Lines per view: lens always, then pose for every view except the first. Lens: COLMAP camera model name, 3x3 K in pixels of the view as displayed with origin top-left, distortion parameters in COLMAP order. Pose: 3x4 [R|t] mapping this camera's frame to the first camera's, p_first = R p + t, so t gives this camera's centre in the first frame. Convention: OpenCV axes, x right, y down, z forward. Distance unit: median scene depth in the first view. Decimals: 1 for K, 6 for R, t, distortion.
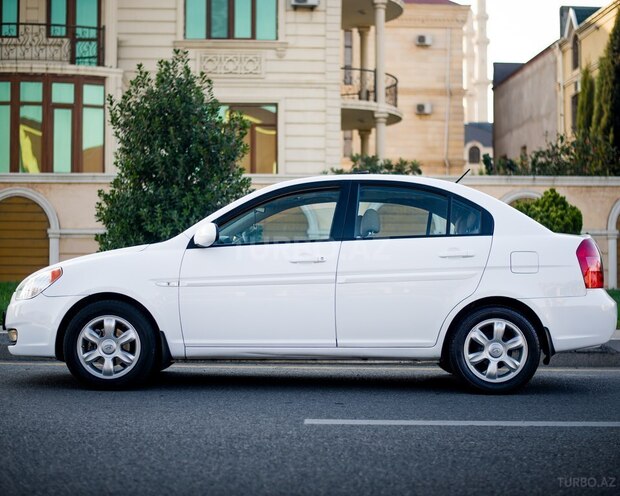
lens RADIAL K [[1298.0, 0, 312.6], [0, 1298.0, 248.4], [0, 0, 1]] dist [-0.126606, 0.000000]
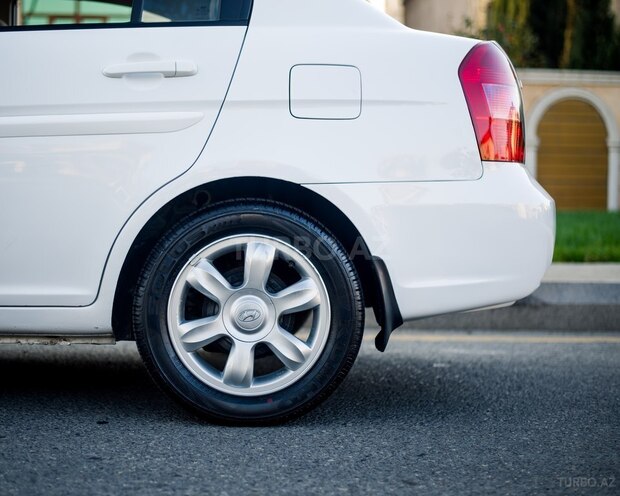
lens RADIAL K [[1298.0, 0, 308.1], [0, 1298.0, 247.0], [0, 0, 1]] dist [-0.126606, 0.000000]
pose [[0.997975, 0.008940, 0.062979, 0.134230], [-0.012337, 0.998478, 0.053758, 0.036903], [-0.062402, -0.054426, 0.996566, 0.606861]]
